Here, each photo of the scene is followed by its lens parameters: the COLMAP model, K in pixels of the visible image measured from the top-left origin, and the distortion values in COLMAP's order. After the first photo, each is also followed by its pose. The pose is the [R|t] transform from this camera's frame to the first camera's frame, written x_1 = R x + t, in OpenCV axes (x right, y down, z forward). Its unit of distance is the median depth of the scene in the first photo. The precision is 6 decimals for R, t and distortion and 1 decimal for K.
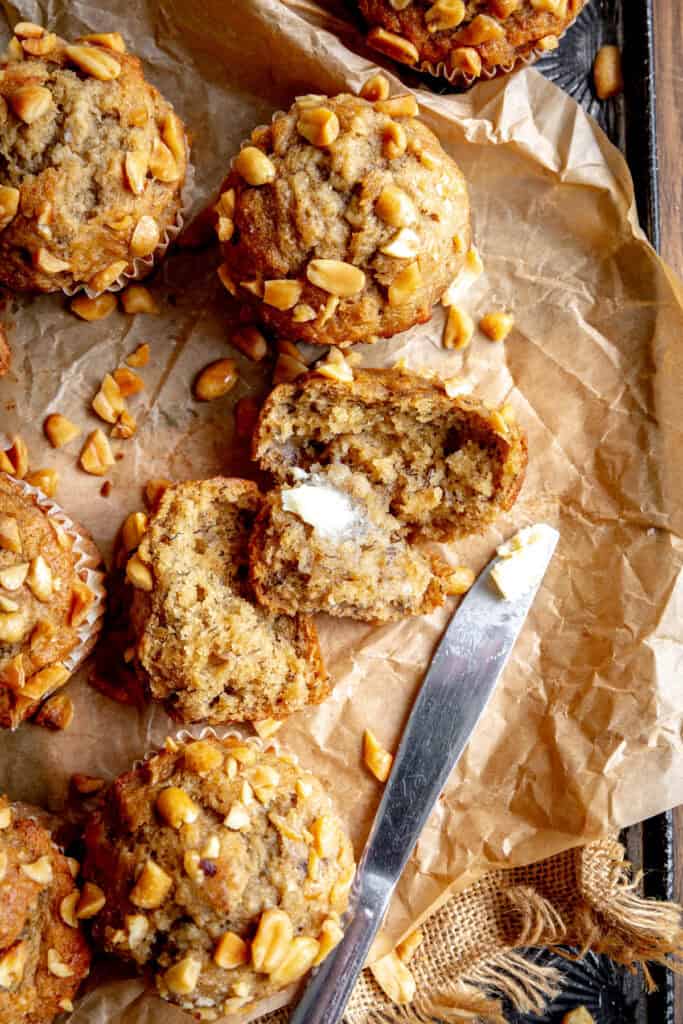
lens RADIAL K [[1387.2, 0, 341.5], [0, 1387.2, 512.0], [0, 0, 1]] dist [-0.025967, 0.018084]
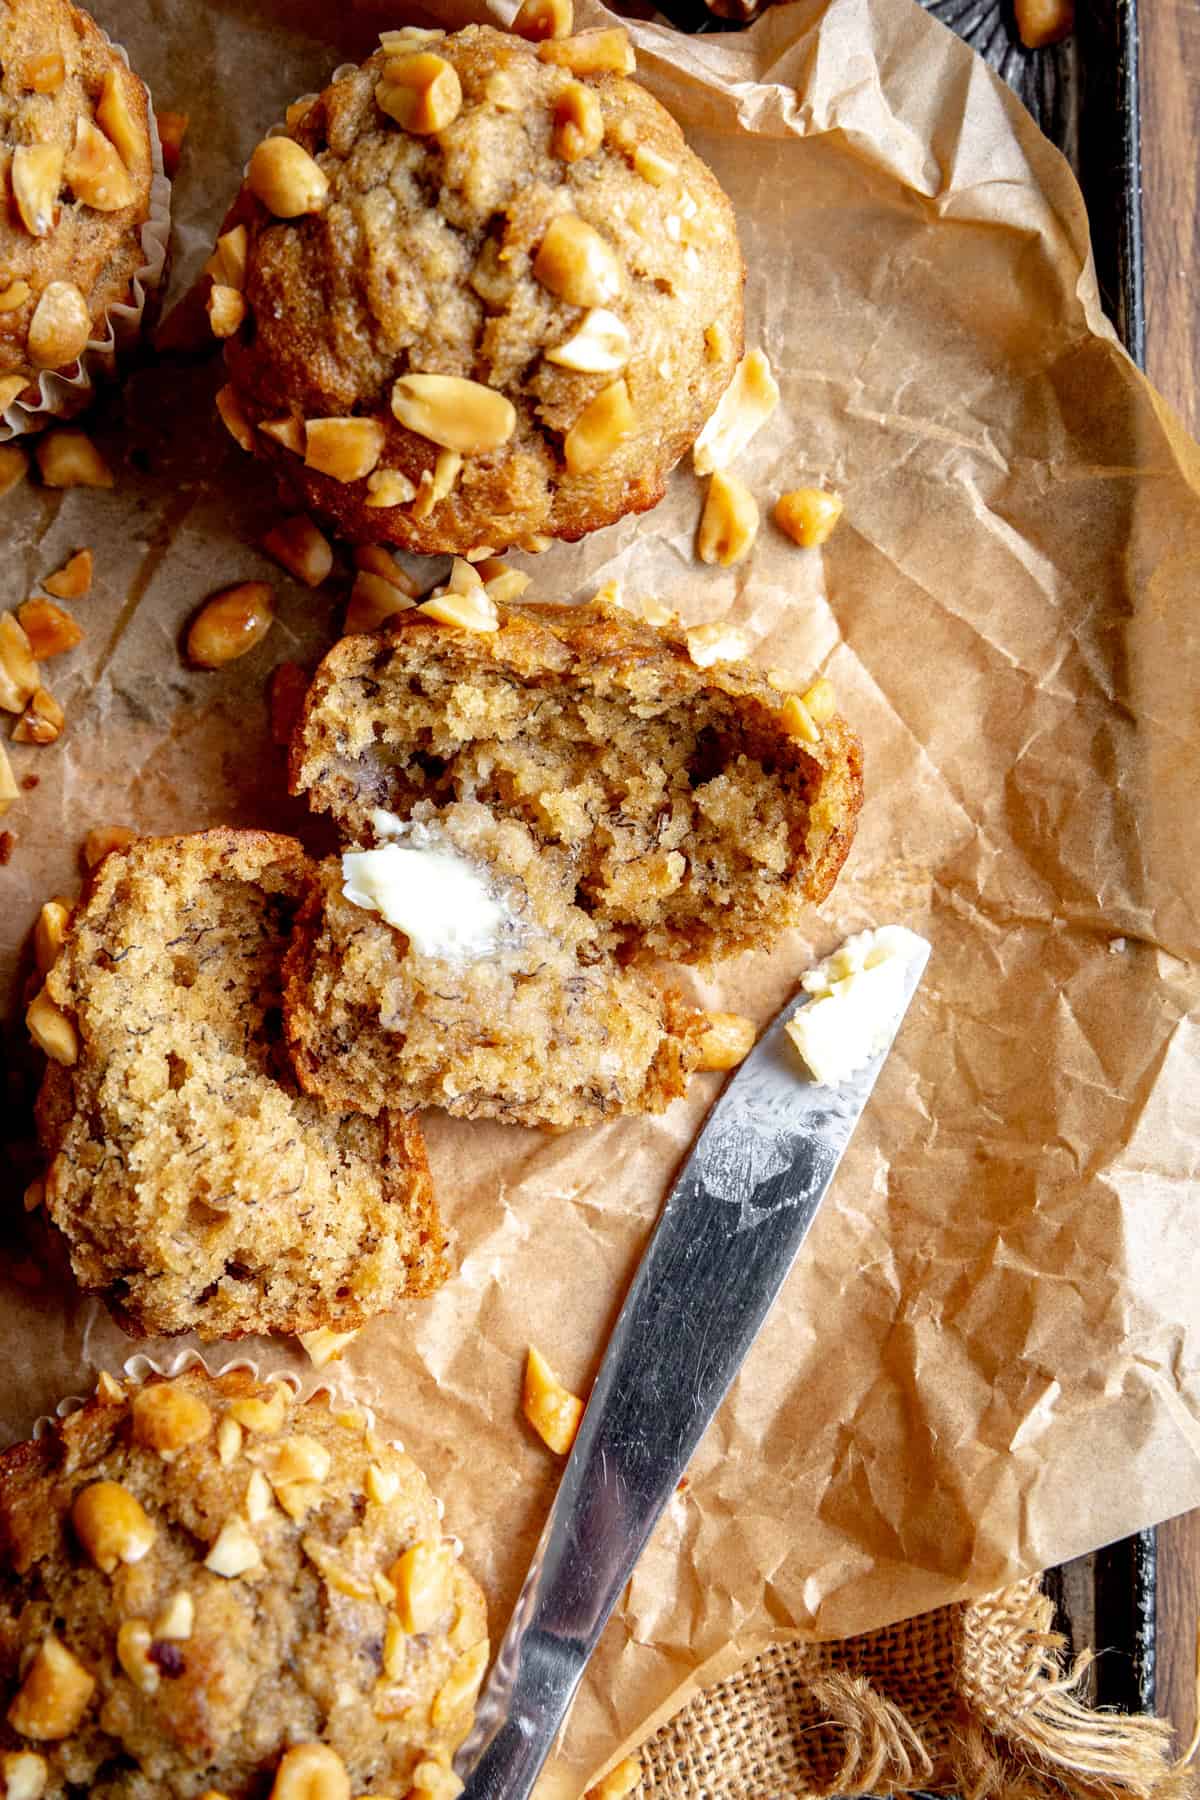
lens RADIAL K [[2438.4, 0, 600.0], [0, 2438.4, 900.0], [0, 0, 1]] dist [-0.025967, 0.018084]
pose [[0.999952, 0.006255, -0.007606, 0.050187], [-0.006064, 0.999674, 0.024788, -0.022229], [0.007759, -0.024740, 0.999664, 0.153508]]
